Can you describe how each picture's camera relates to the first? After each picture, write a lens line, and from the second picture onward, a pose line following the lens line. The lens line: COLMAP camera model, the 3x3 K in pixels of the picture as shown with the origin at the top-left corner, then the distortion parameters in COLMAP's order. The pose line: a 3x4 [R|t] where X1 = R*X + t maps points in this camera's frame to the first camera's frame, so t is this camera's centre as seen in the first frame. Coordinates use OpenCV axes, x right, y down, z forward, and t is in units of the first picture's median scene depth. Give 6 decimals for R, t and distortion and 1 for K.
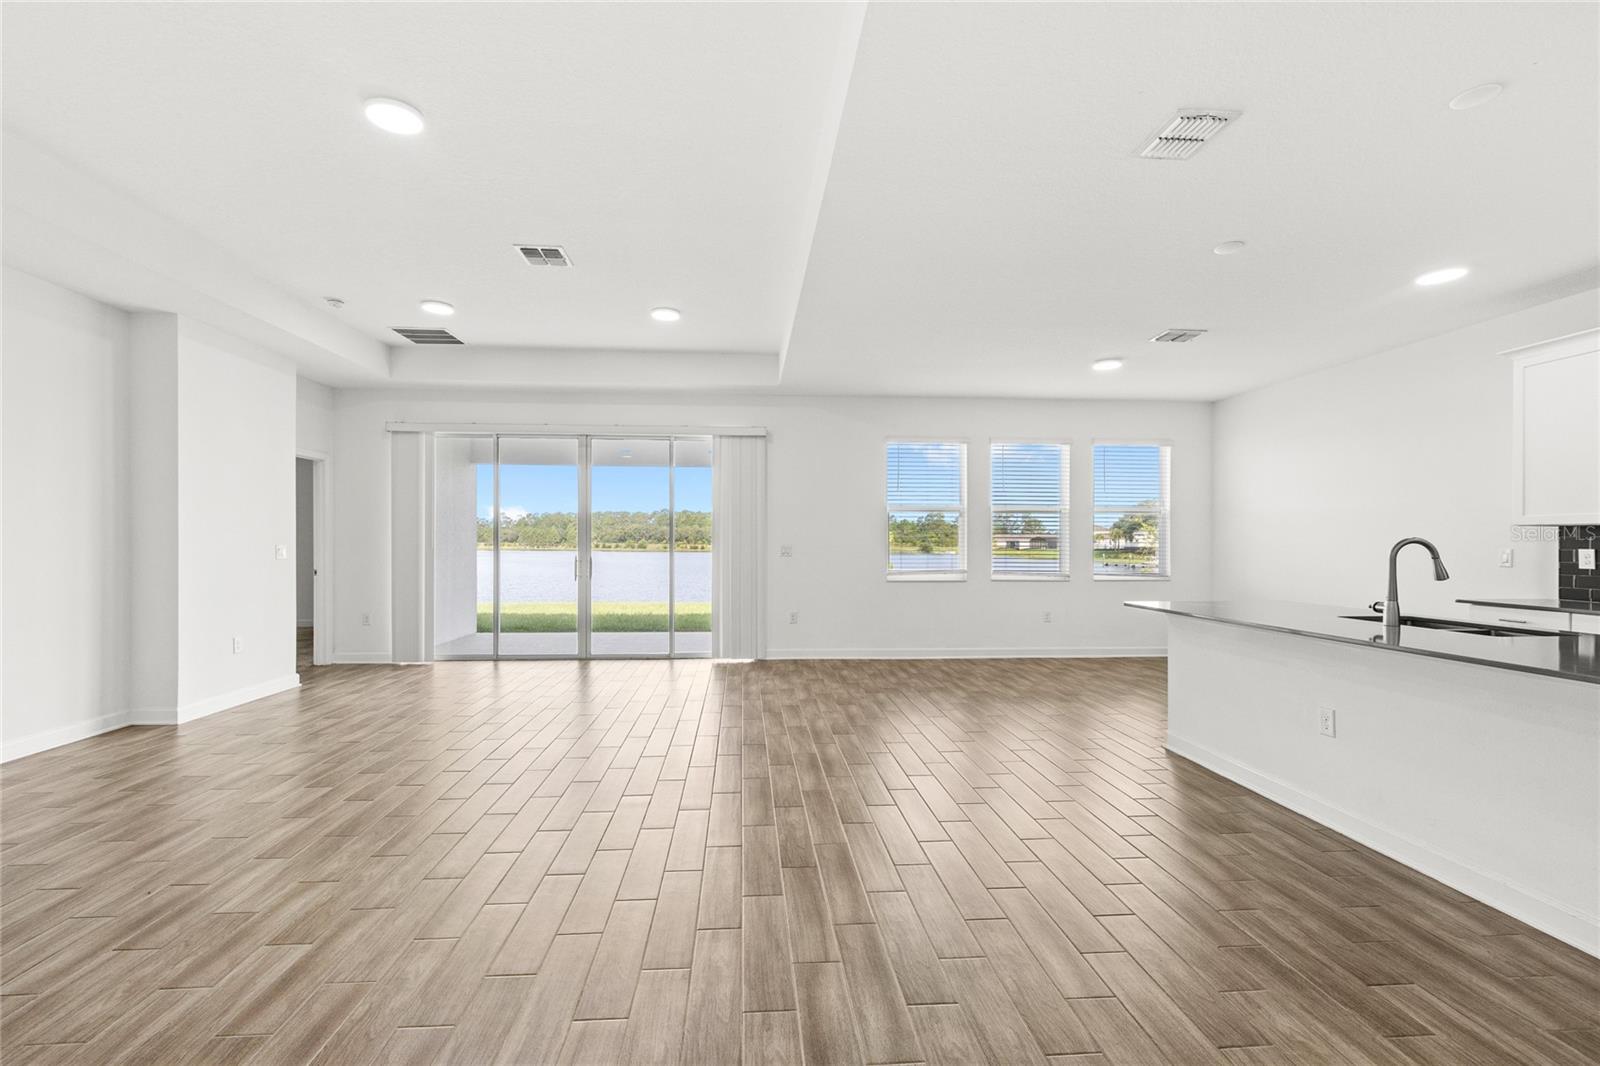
lens RADIAL K [[682.0, 0, 779.8], [0, 682.0, 530.7], [0, 0, 1]] dist [0.002996, -0.000780]
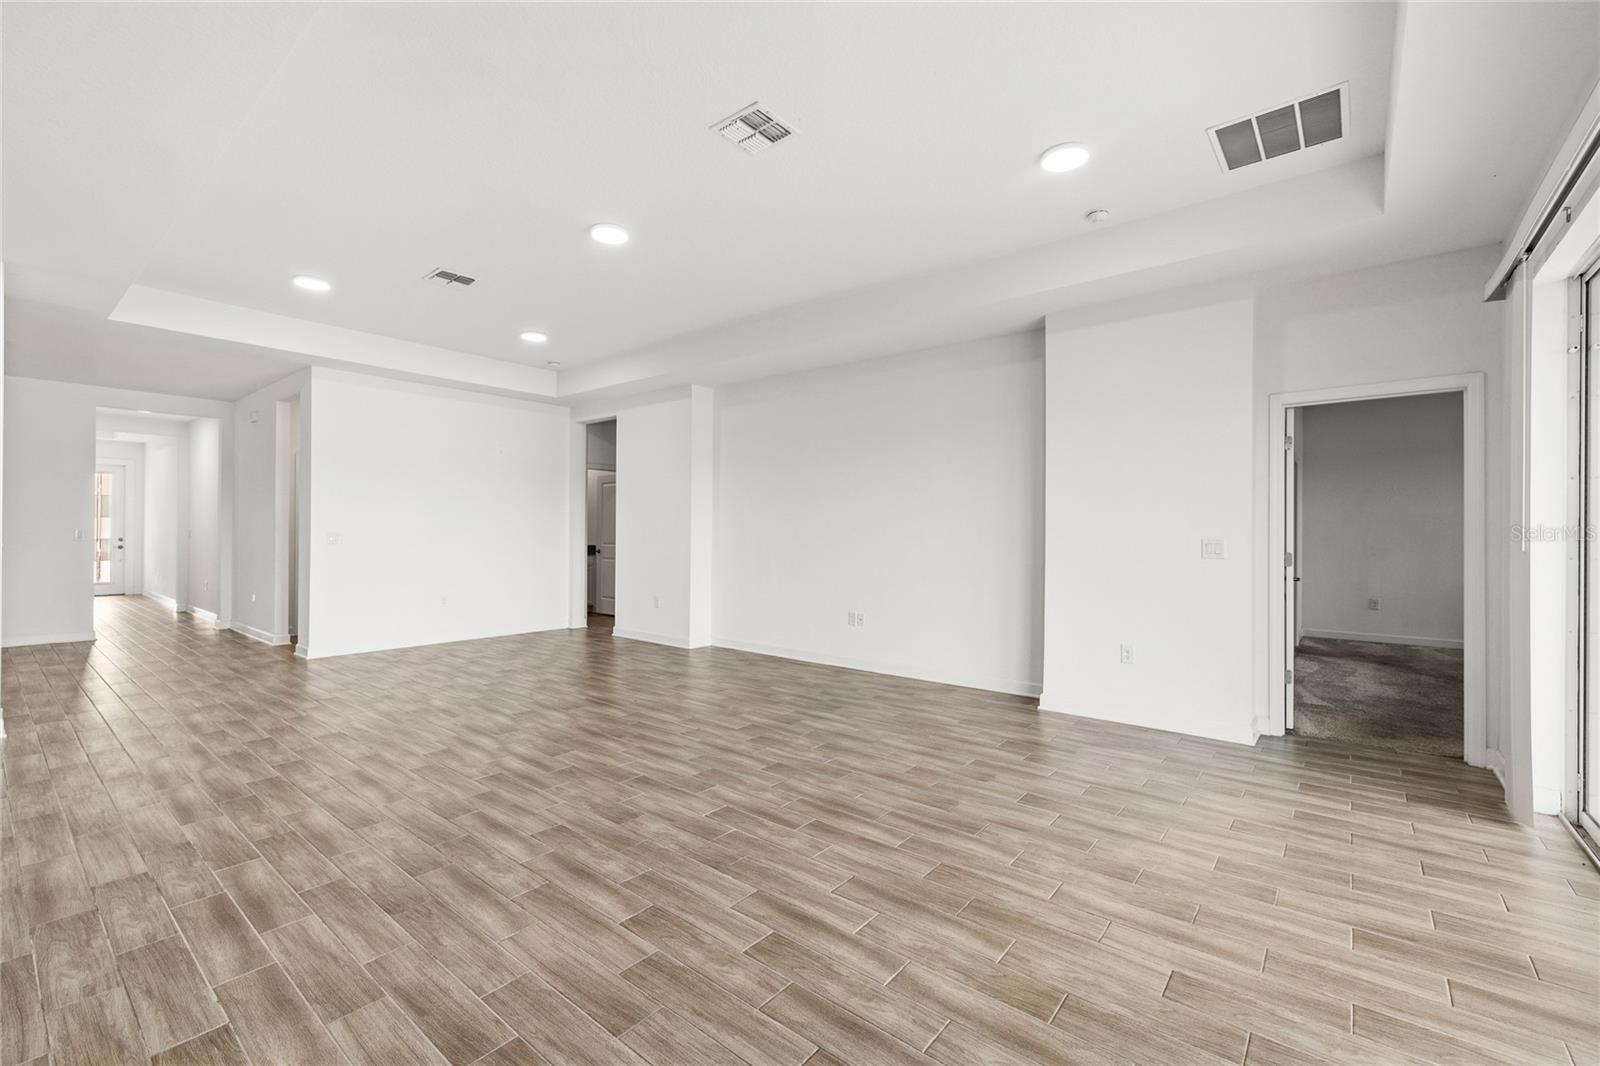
lens RADIAL K [[682.0, 0, 798.3], [0, 682.0, 532.7], [0, 0, 1]] dist [0.002996, -0.000780]
pose [[-0.675436, -0.006706, -0.737389, 0.155328], [0.004258, 0.999907, -0.012993, 0.028888], [0.737407, -0.011916, -0.675344, 1.585636]]
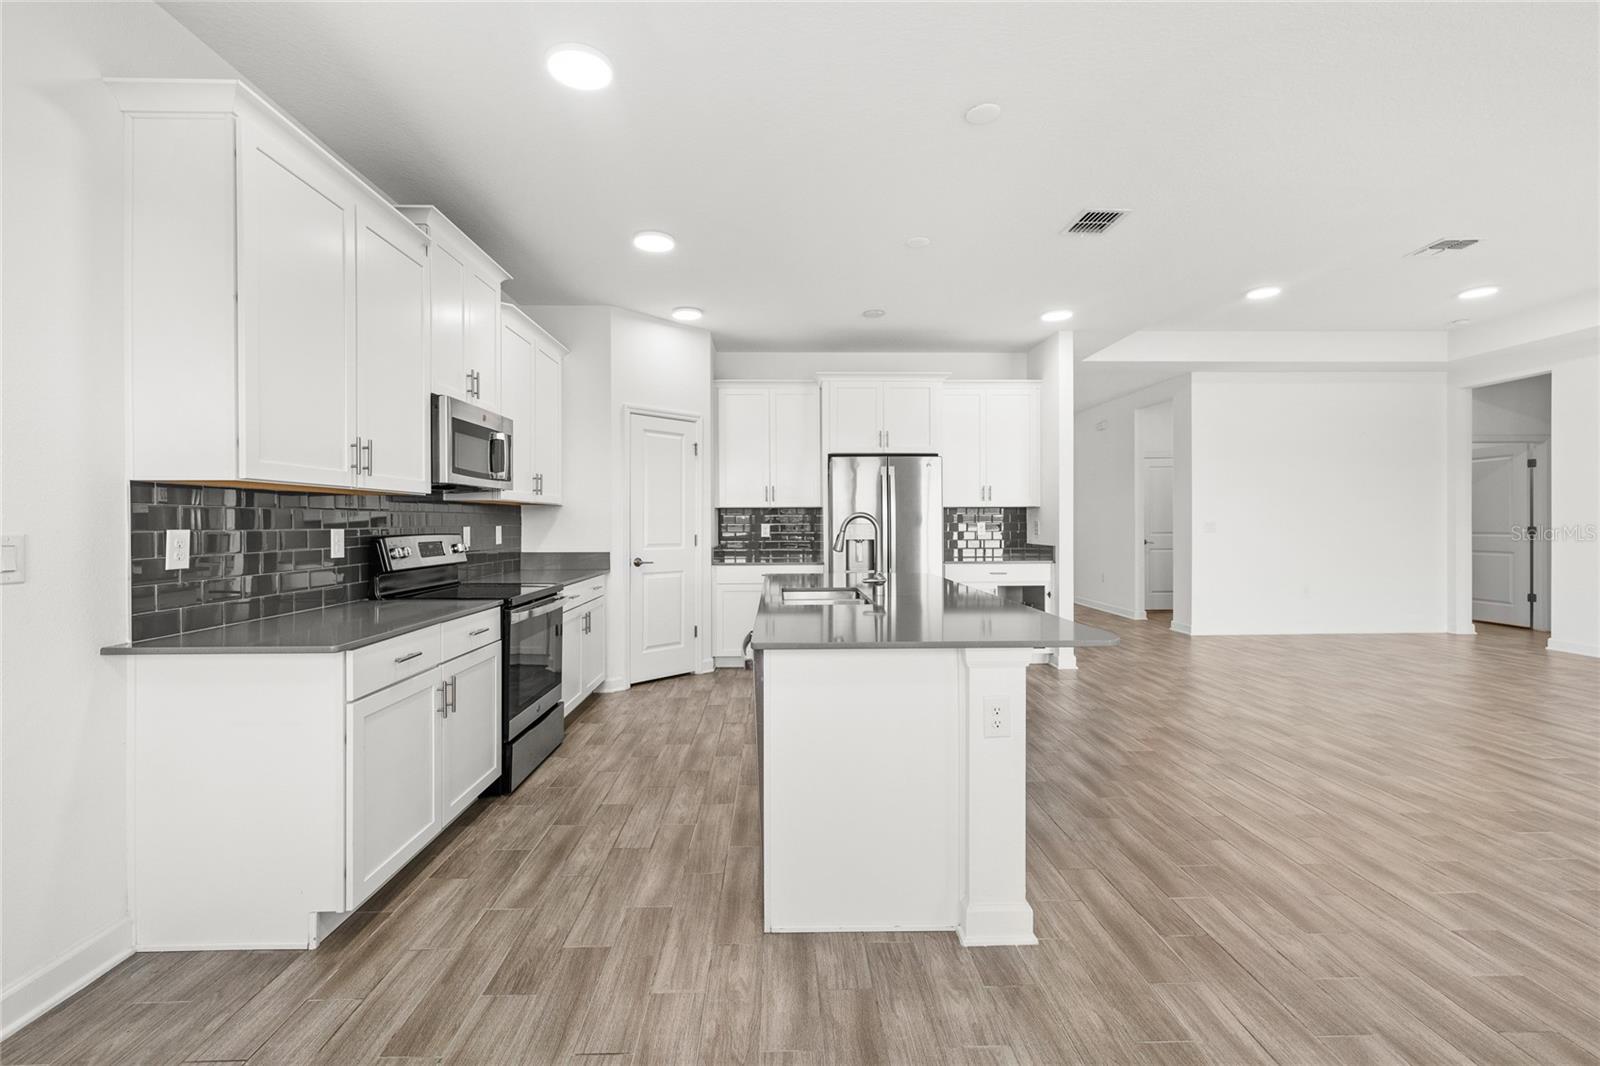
lens RADIAL K [[682.0, 0, 786.3], [0, 682.0, 524.0], [0, 0, 1]] dist [0.002996, -0.000780]
pose [[-0.999375, 0.002507, 0.035269, 0.721007], [0.002035, 0.999908, -0.013413, 0.030350], [-0.035299, -0.013333, -0.999288, 1.478899]]
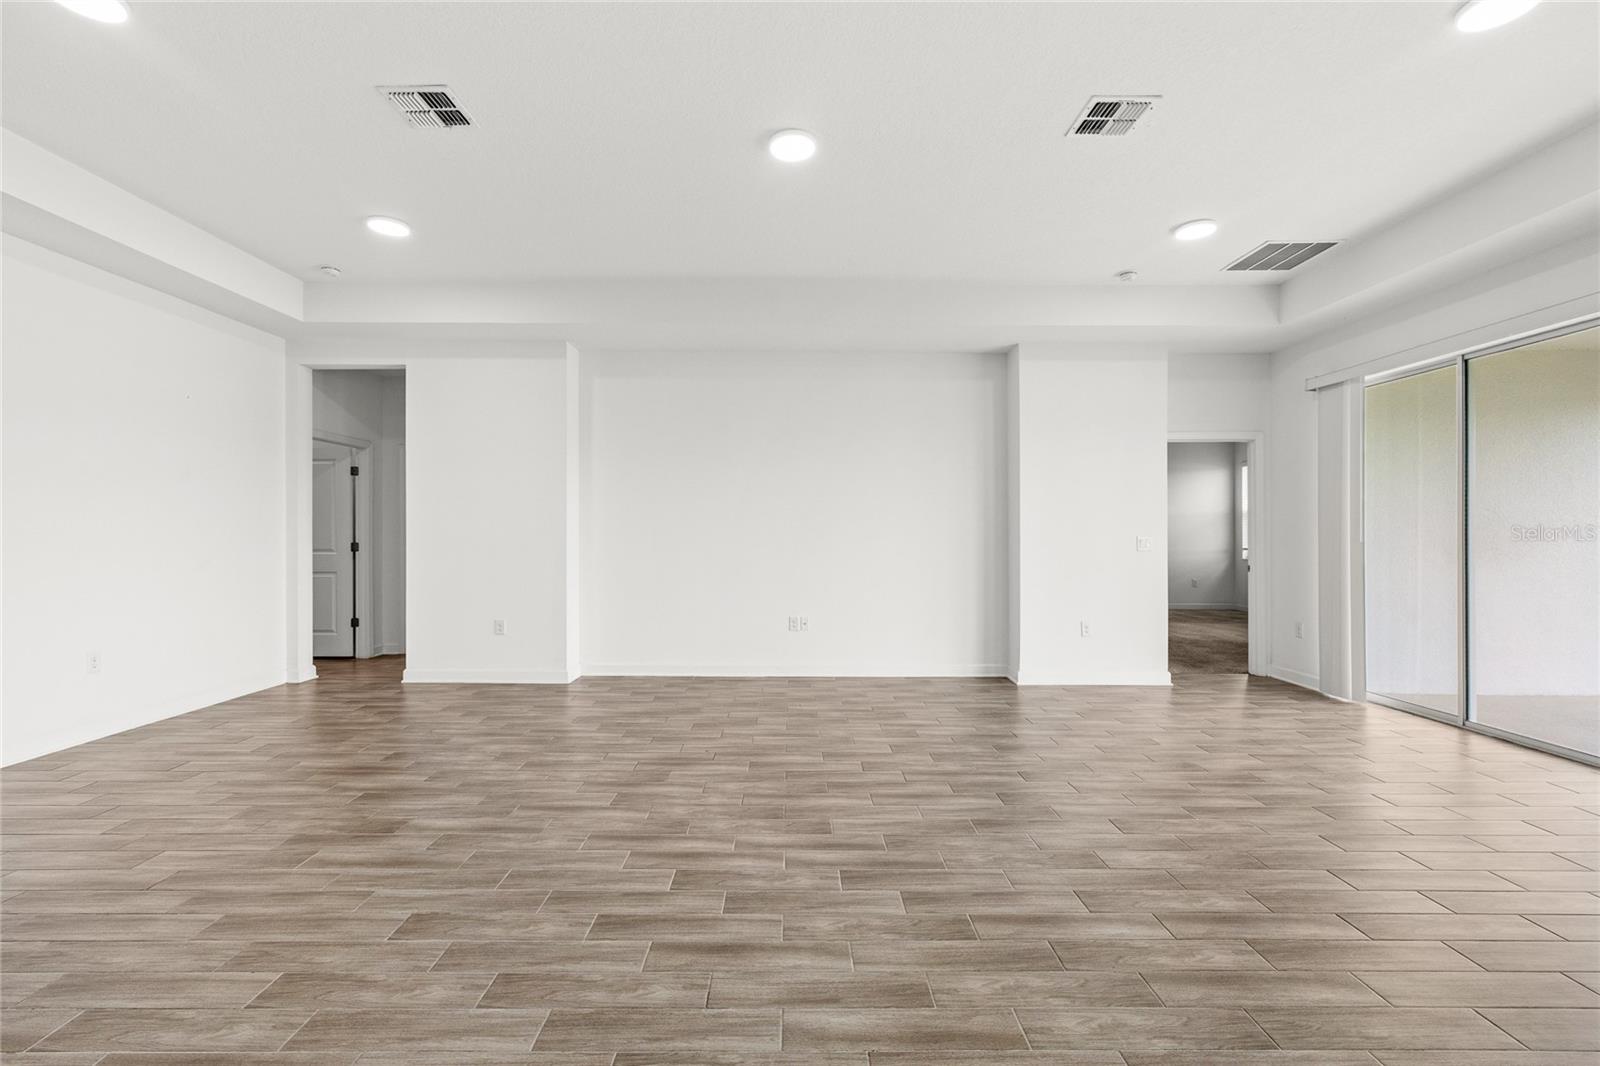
lens RADIAL K [[682.0, 0, 799.7], [0, 682.0, 544.2], [0, 0, 1]] dist [0.002996, -0.000780]
pose [[-0.049771, 0.013324, -0.998672, 0.379741], [0.014781, 0.999811, 0.012603, 0.015558], [0.998651, -0.014134, -0.049959, 0.748684]]
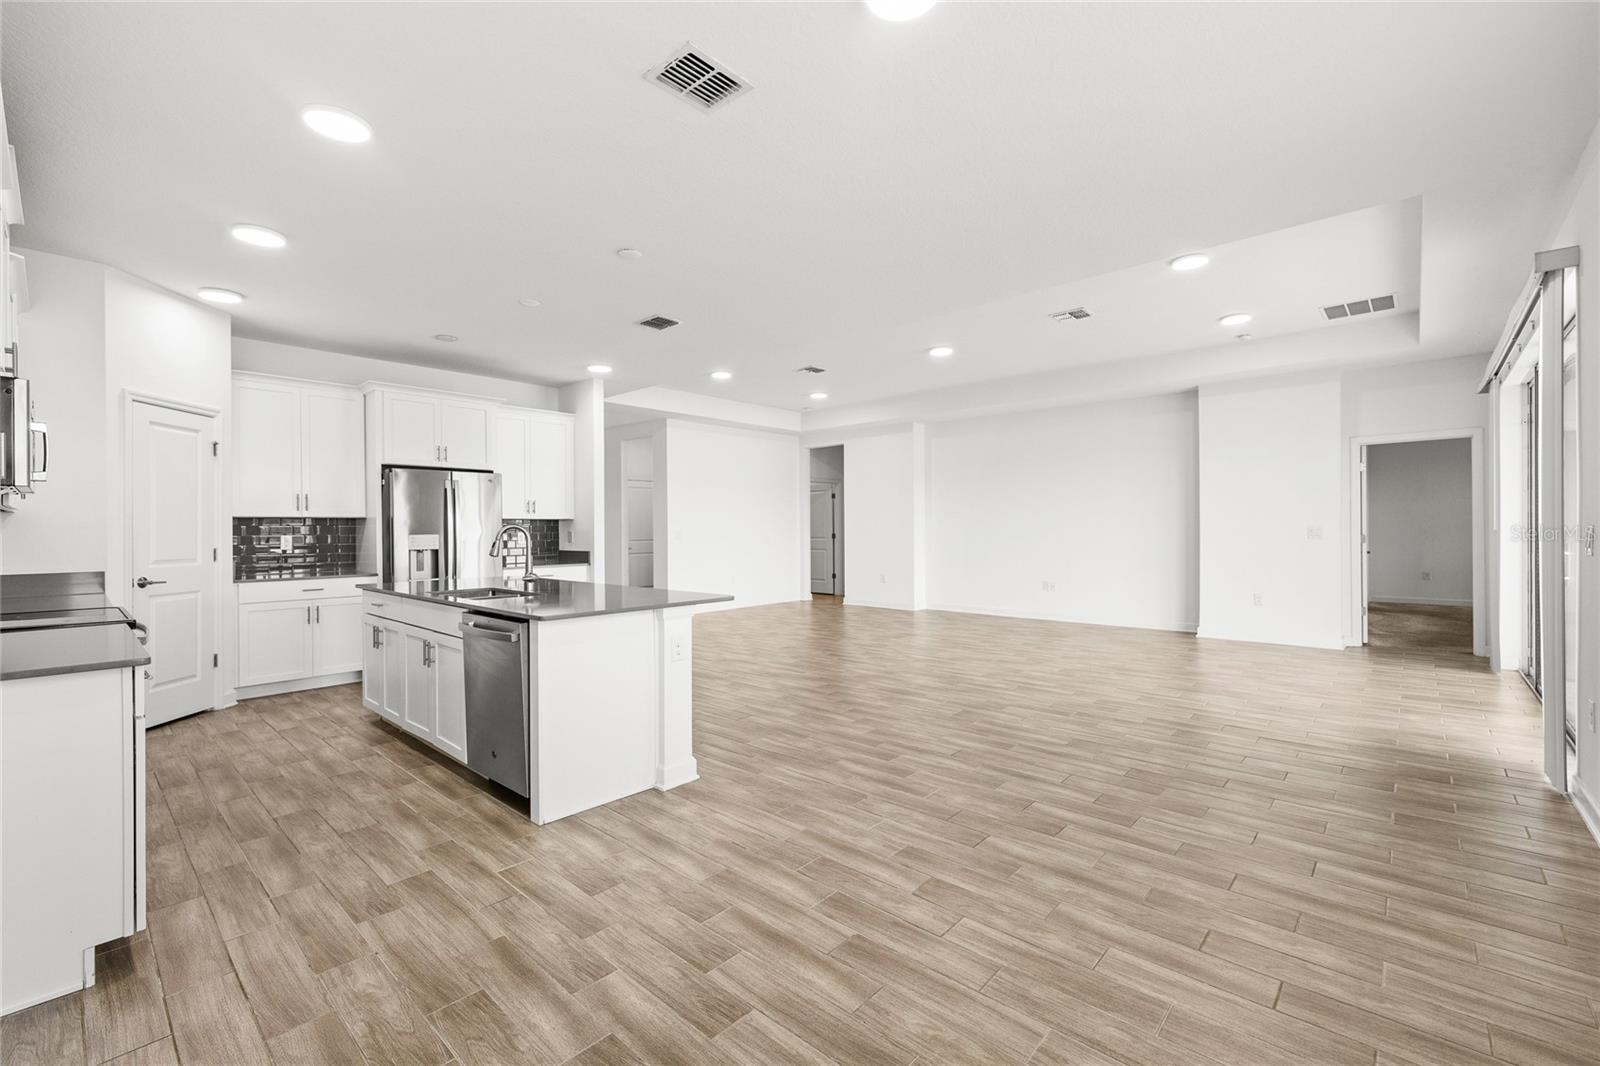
lens RADIAL K [[682.0, 0, 800.1], [0, 682.0, 532.0], [0, 0, 1]] dist [0.002996, -0.000780]
pose [[-0.713516, 0.006373, -0.700610, 1.042869], [0.017324, 0.999813, -0.008548, 0.032560], [0.700425, -0.018237, -0.713493, 1.661417]]
